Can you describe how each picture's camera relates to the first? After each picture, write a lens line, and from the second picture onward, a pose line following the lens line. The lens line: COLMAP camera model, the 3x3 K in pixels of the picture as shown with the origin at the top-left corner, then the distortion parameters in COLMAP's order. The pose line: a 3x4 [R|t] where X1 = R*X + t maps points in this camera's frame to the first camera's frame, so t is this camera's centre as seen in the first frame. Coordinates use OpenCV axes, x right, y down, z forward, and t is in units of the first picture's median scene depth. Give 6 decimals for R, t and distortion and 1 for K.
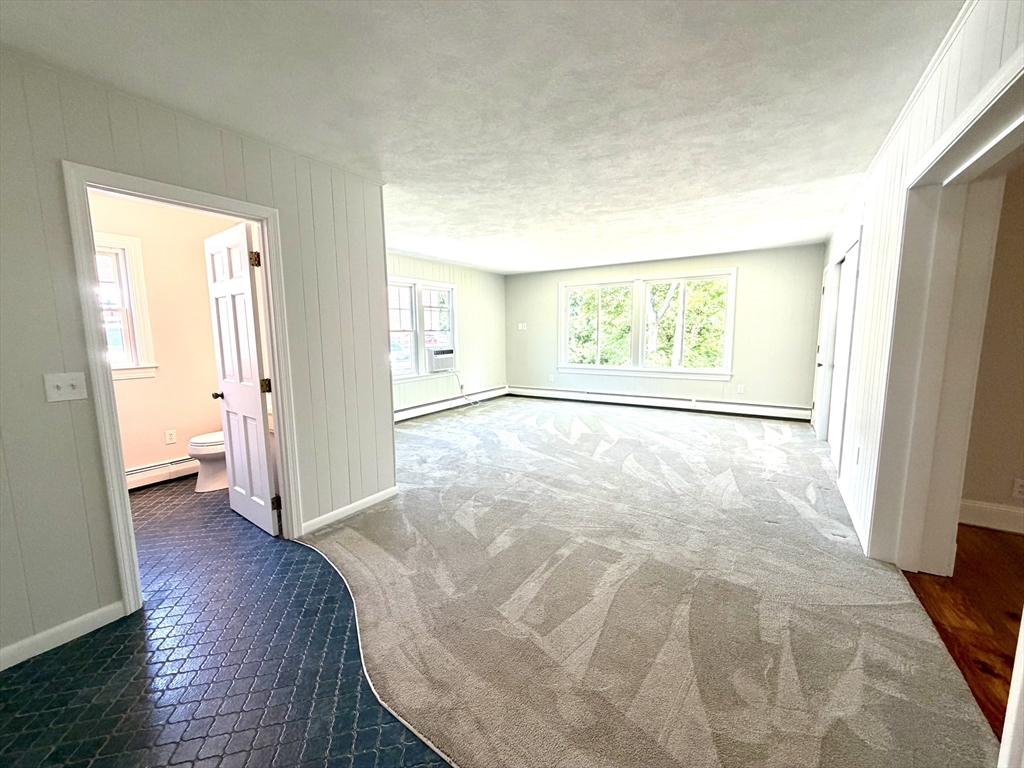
lens RADIAL K [[411.3, 0, 508.0], [0, 411.3, 384.5], [0, 0, 1]] dist [0.003670, -0.000382]
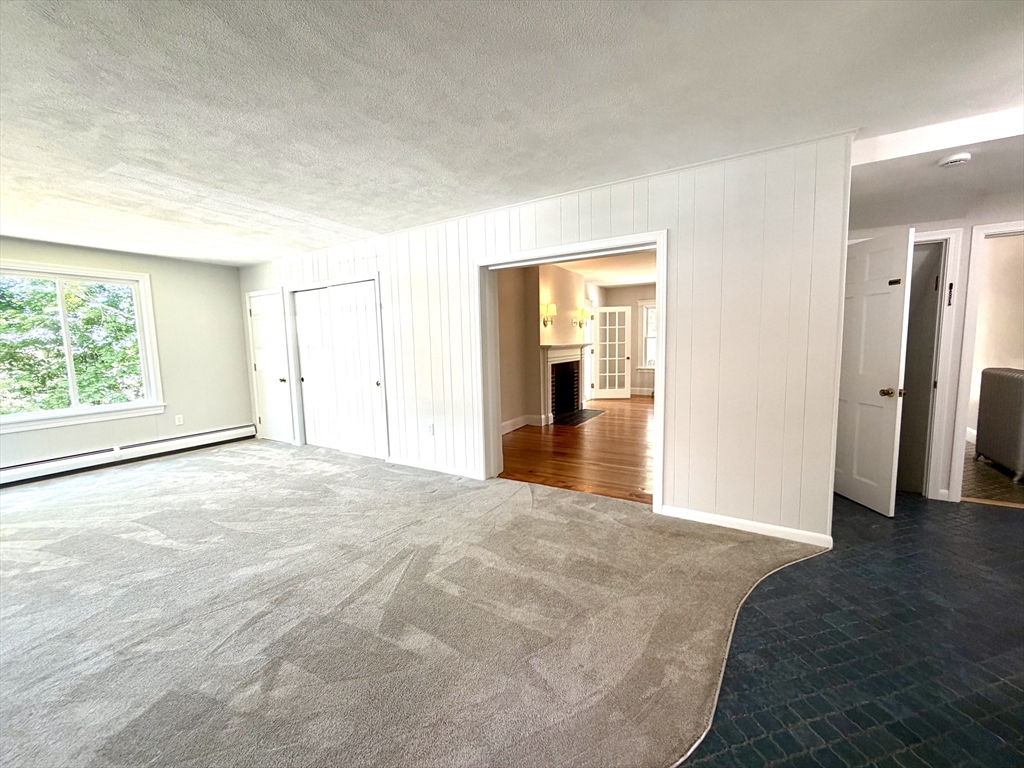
lens RADIAL K [[411.3, 0, 508.4], [0, 411.3, 383.2], [0, 0, 1]] dist [0.003670, -0.000382]
pose [[-0.031783, -0.087872, 0.995625, -0.475956], [0.147224, 0.984851, 0.091620, -0.067302], [-0.988592, 0.149492, -0.018364, 0.551380]]
